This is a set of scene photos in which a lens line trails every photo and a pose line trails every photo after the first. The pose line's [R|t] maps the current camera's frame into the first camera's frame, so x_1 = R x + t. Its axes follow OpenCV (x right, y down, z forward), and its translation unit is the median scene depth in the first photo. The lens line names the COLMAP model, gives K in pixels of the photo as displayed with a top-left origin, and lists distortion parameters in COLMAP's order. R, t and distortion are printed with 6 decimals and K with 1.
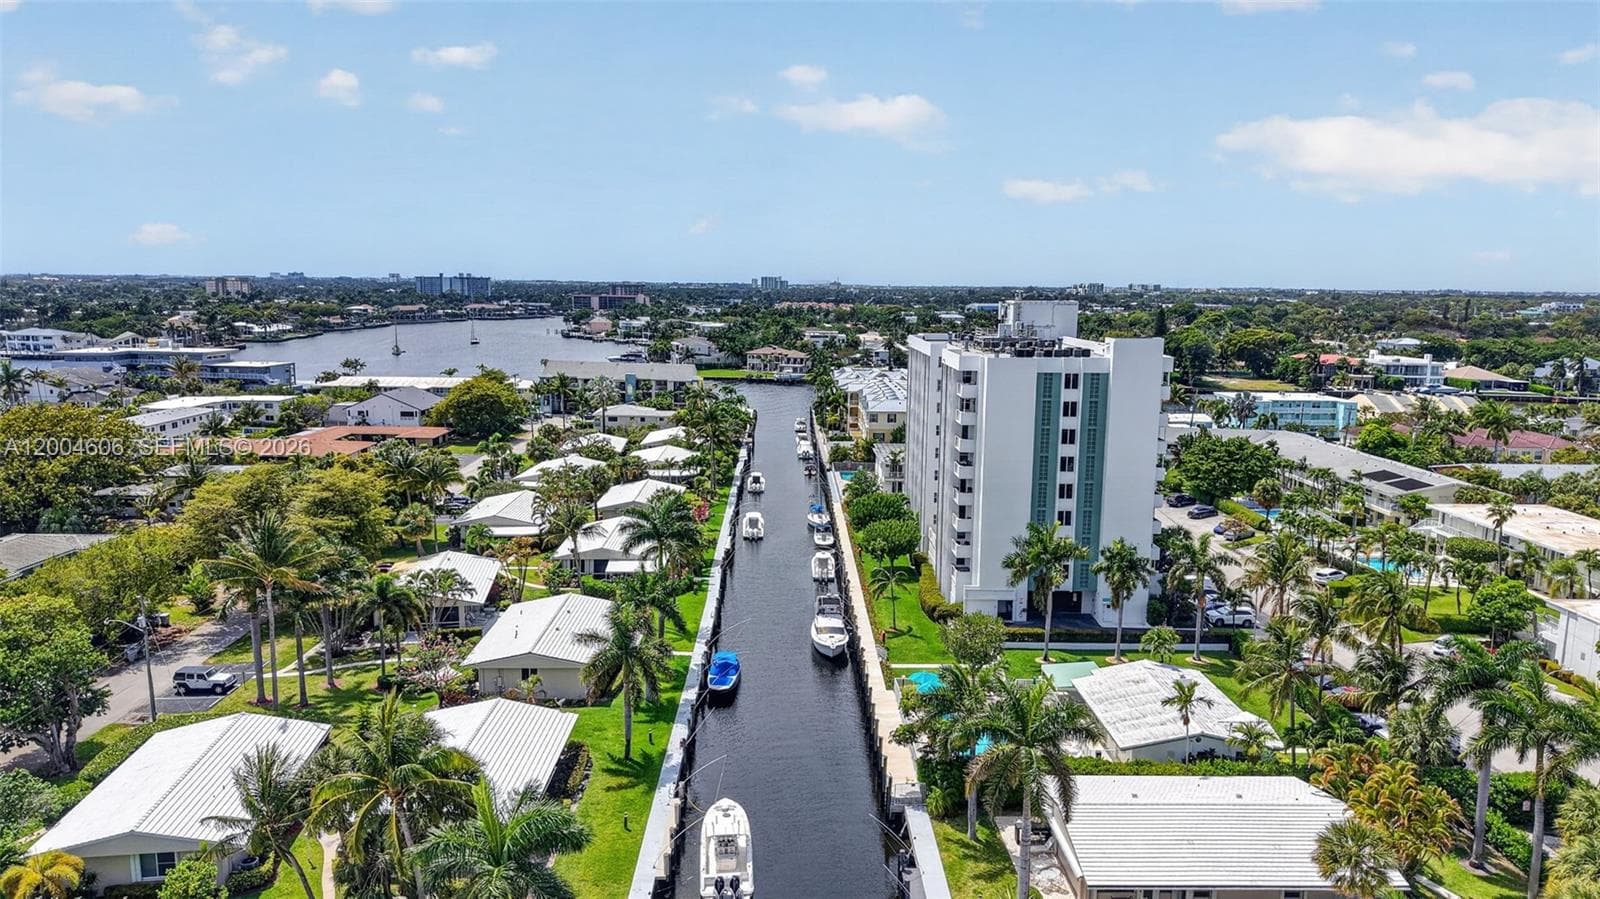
lens RADIAL K [[1076.1, 0, 796.8], [0, 1076.1, 452.9], [0, 0, 1]] dist [0.000836, -0.001528]
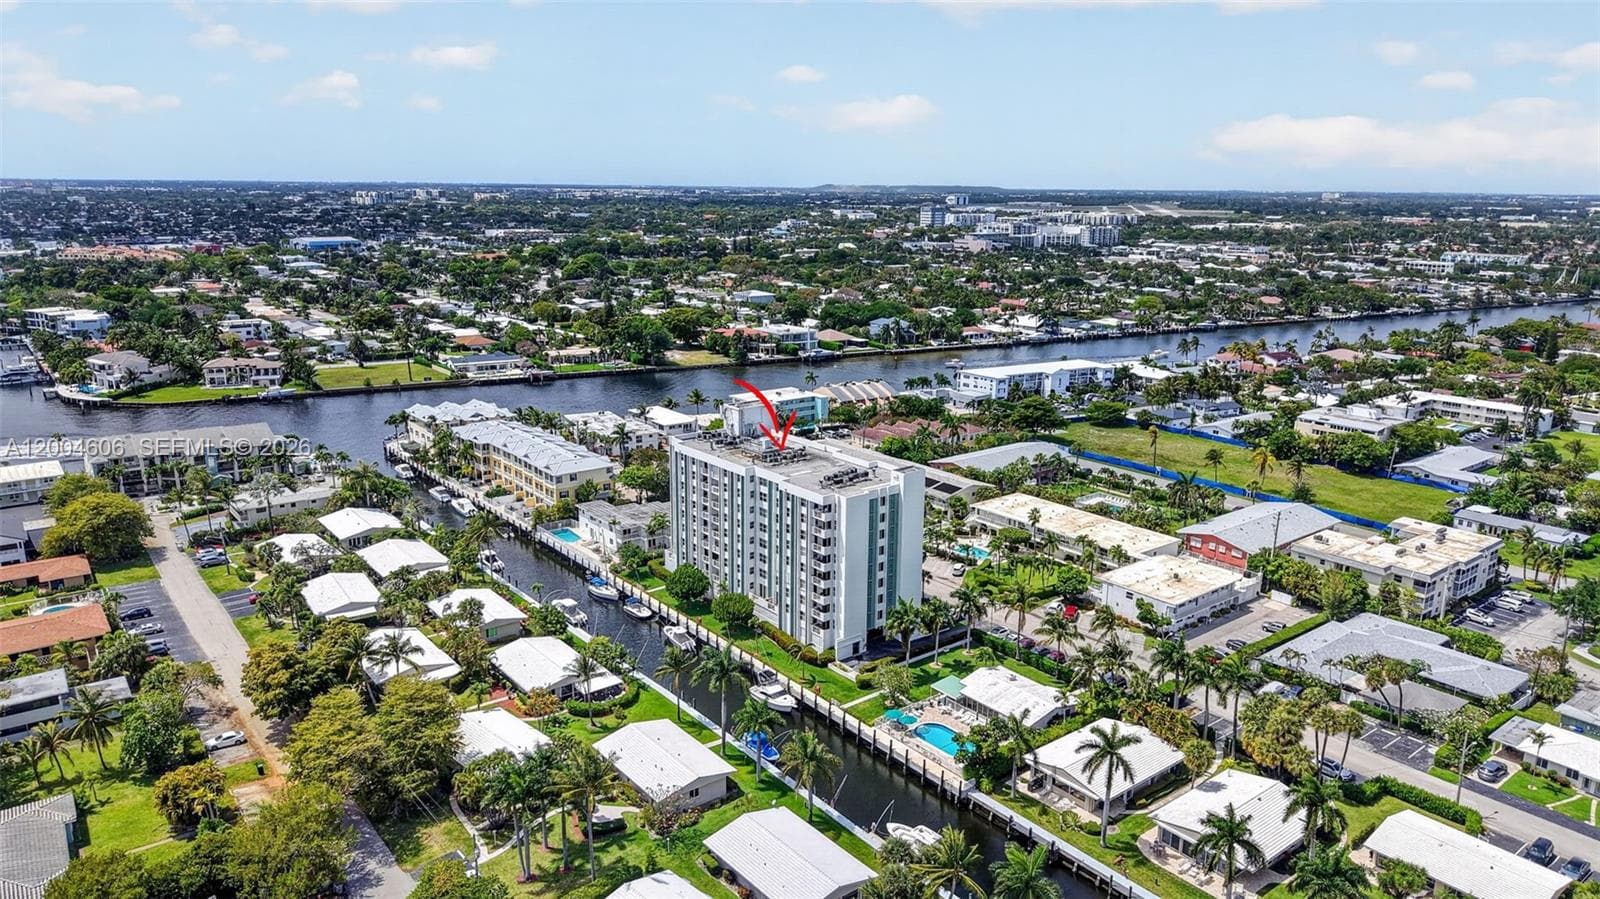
lens RADIAL K [[1076.1, 0, 799.4], [0, 1076.1, 446.6], [0, 0, 1]] dist [0.000836, -0.001528]
pose [[0.791380, -0.145281, 0.593811, -0.338870], [0.091071, 0.988529, 0.120481, -0.152342], [-0.604503, -0.041267, 0.795533, -0.083435]]
